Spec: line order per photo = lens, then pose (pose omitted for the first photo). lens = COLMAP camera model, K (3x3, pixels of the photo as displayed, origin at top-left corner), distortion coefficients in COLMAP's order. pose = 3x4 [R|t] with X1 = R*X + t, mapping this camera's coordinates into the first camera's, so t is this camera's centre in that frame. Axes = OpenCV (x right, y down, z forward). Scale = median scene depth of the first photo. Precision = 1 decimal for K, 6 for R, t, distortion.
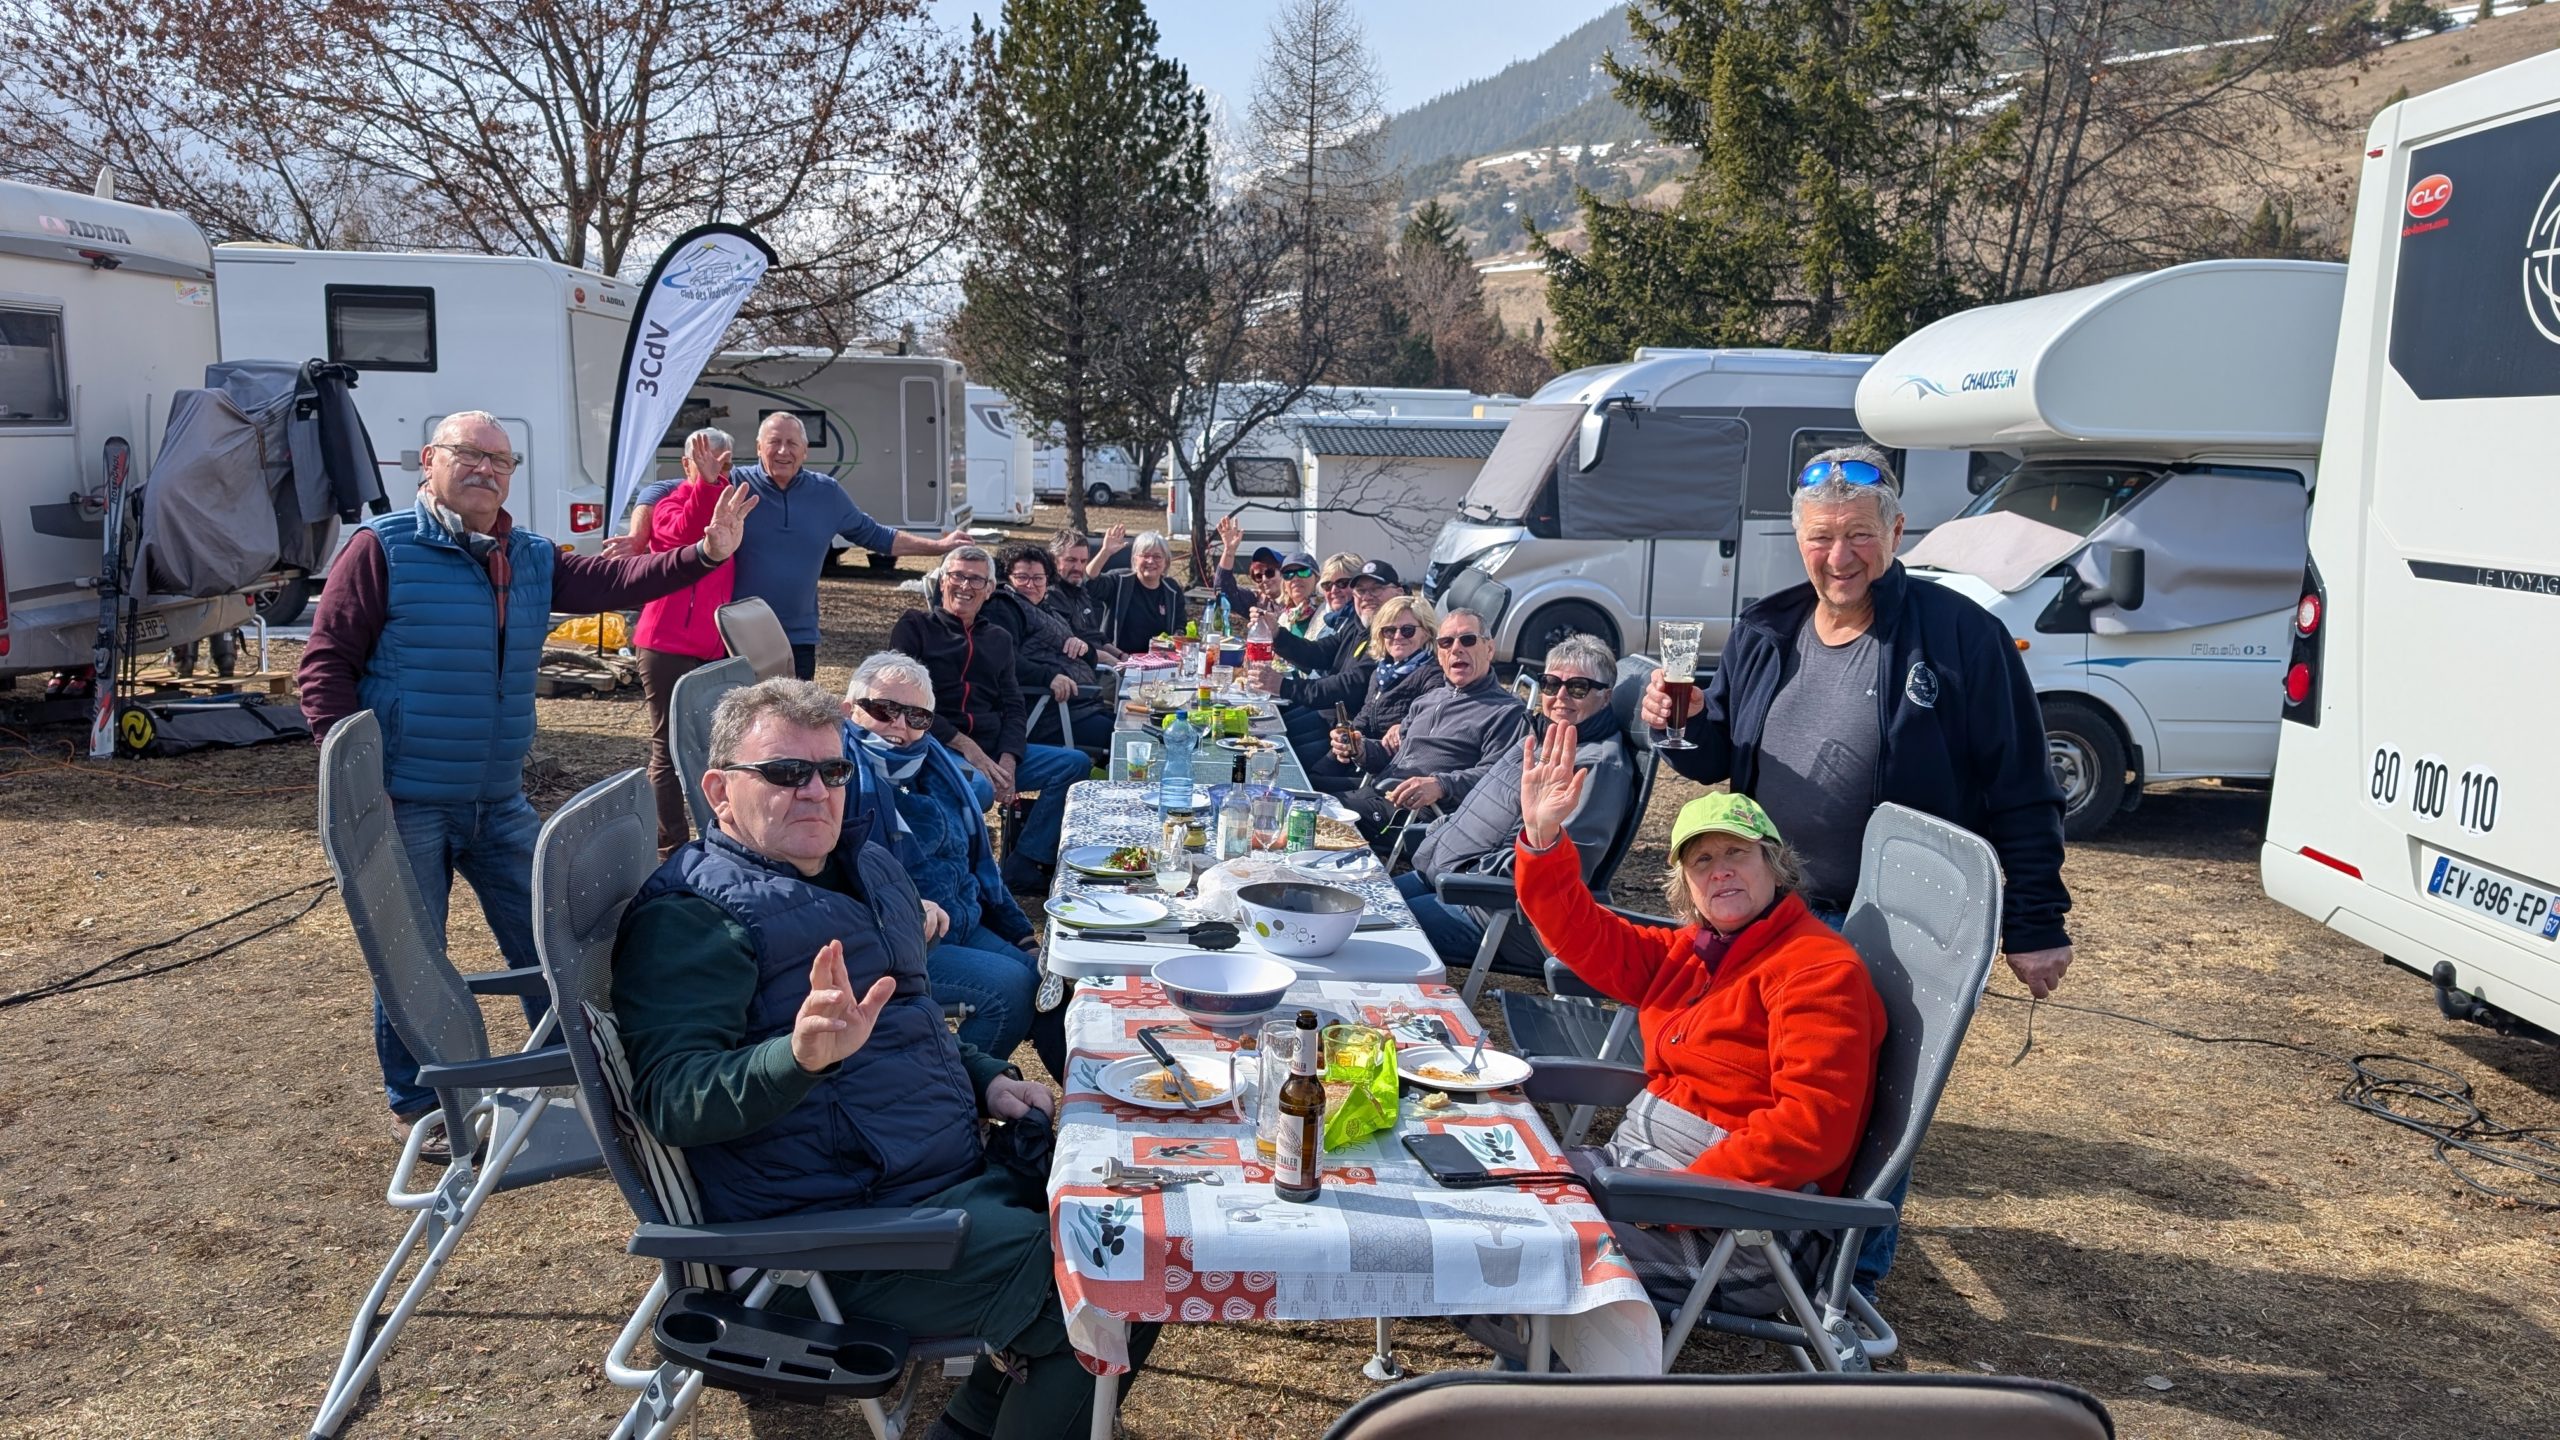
lens RADIAL K [[1875.2, 0, 1282.6], [0, 1875.2, 722.5], [0, 0, 1]] dist [0.002996, 0.007373]
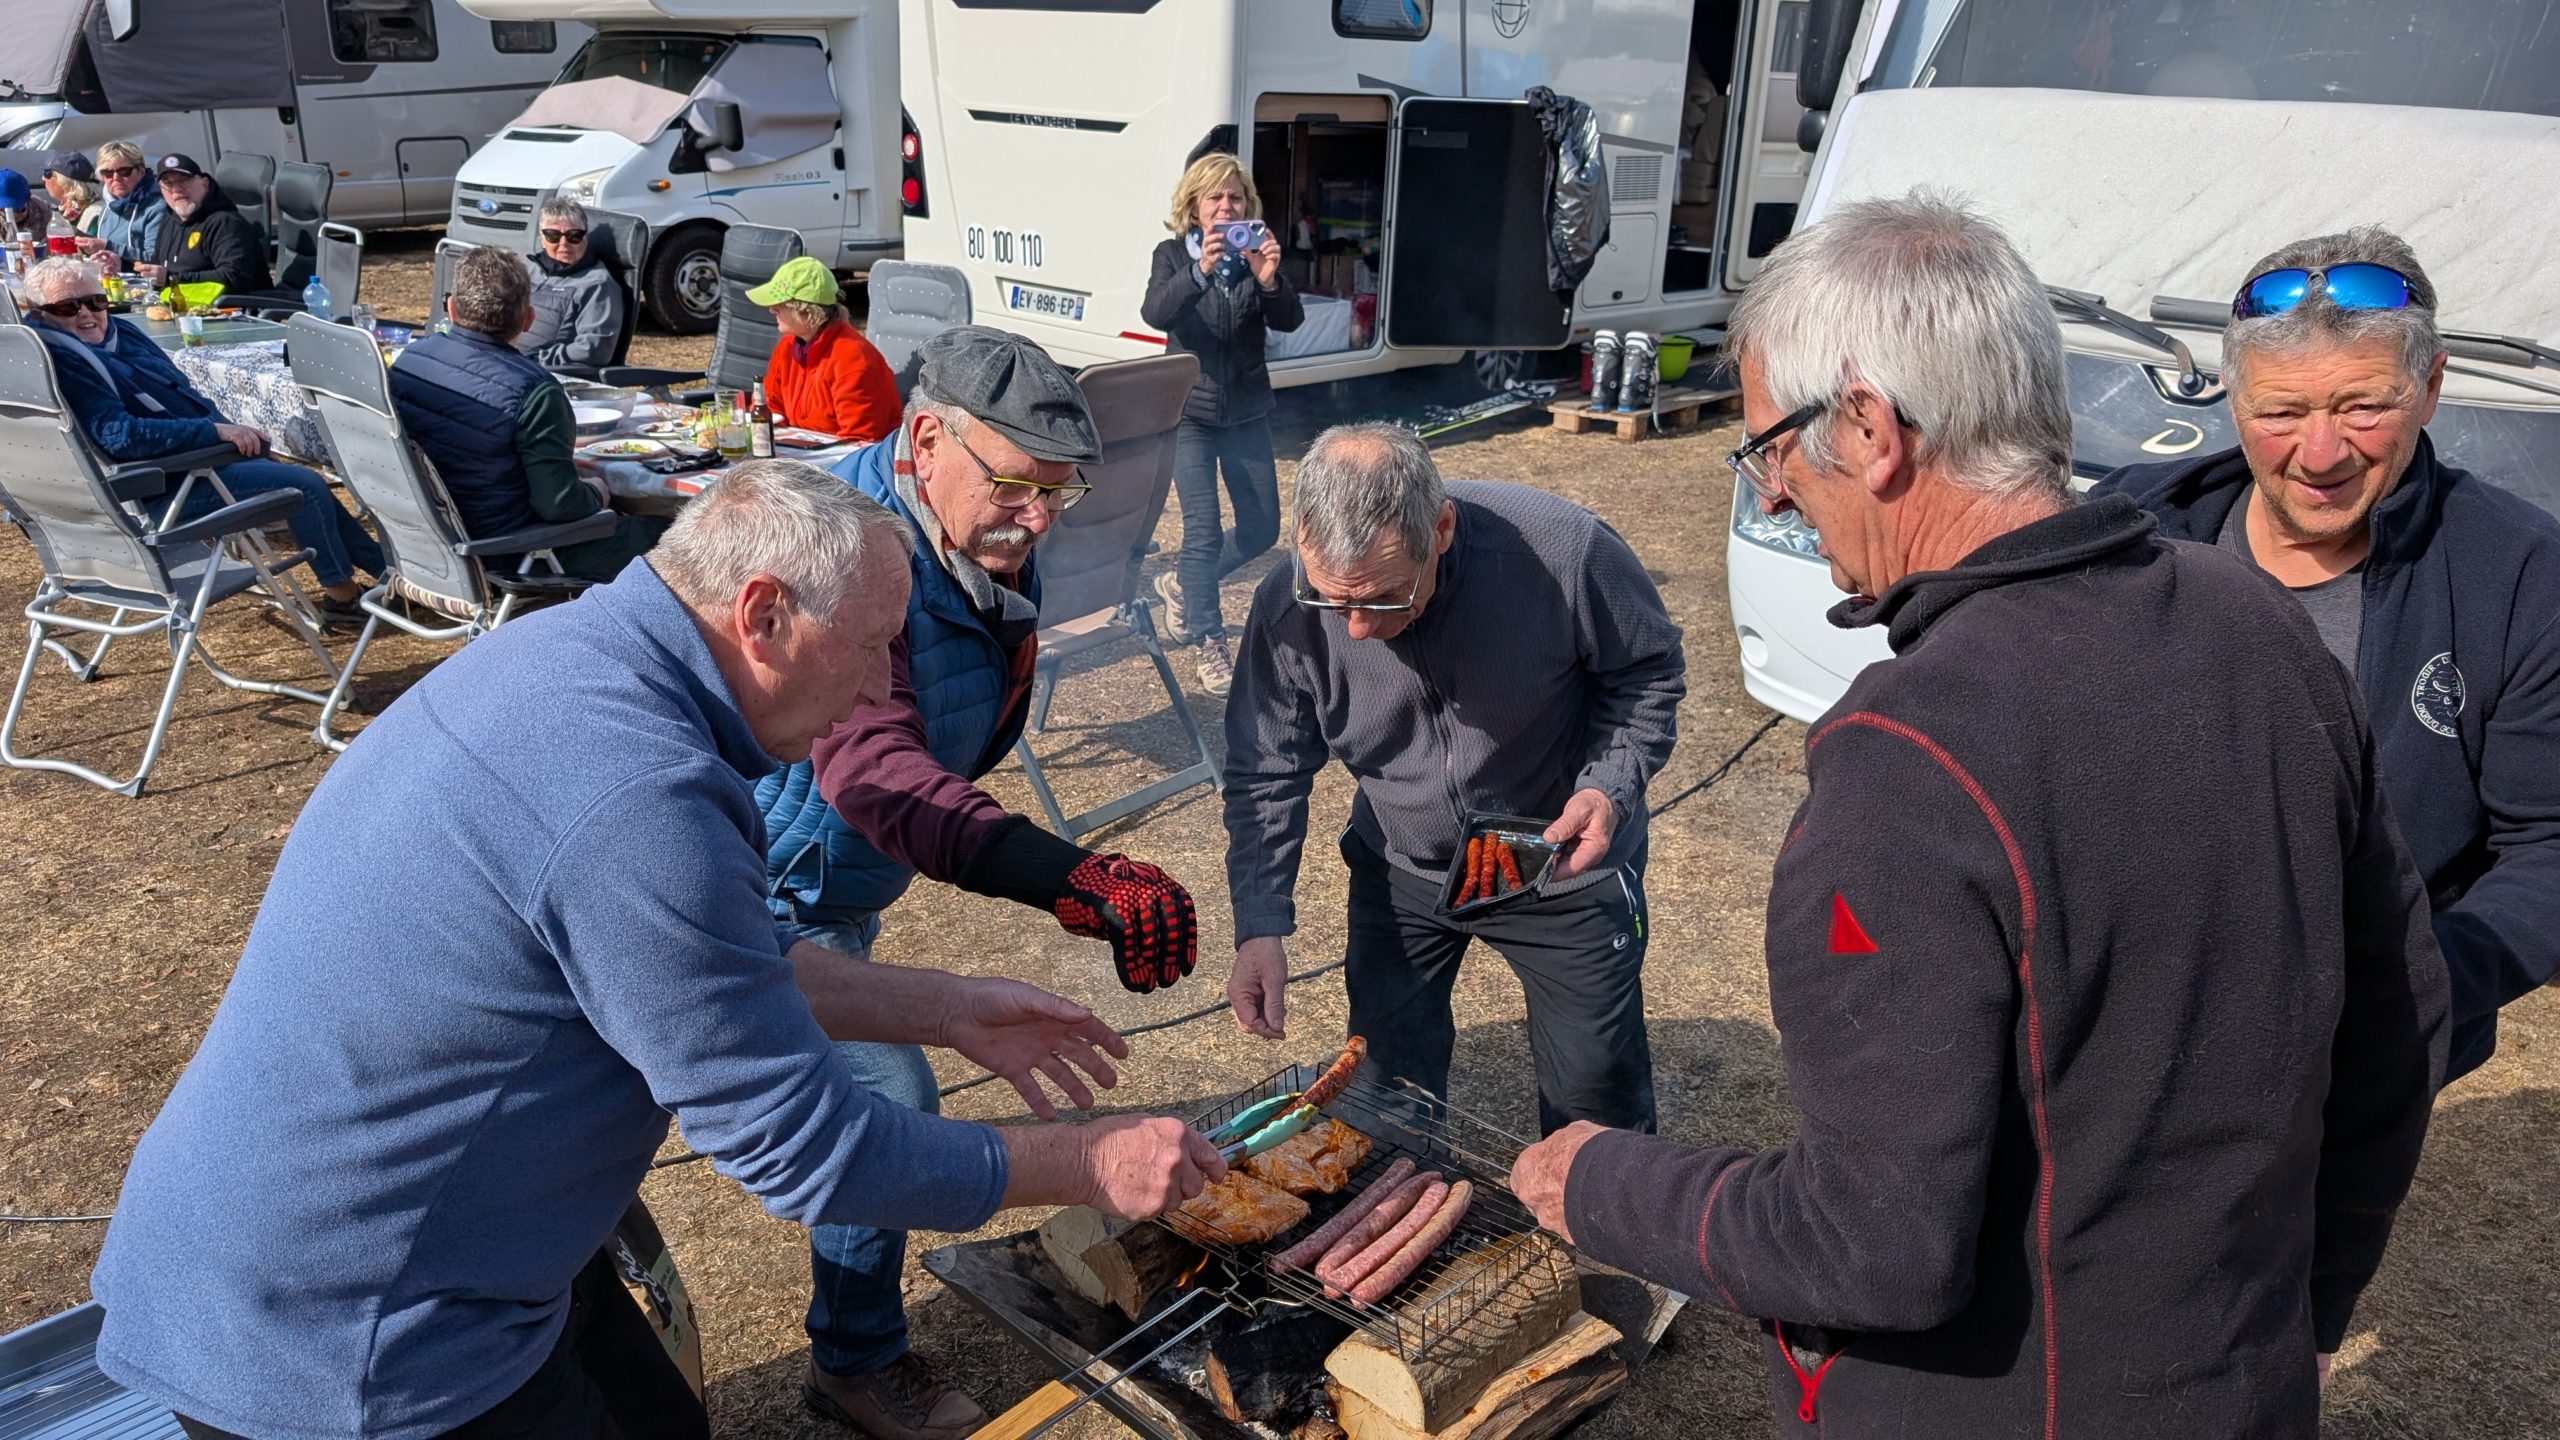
lens RADIAL K [[1875.2, 0, 1282.5], [0, 1875.2, 720.2], [0, 0, 1]] dist [0.002996, 0.007373]
pose [[0.681567, -0.273153, 0.678862, -0.310057], [0.108715, 0.955220, 0.275203, 0.002450], [-0.723635, -0.113767, 0.680742, -0.252912]]
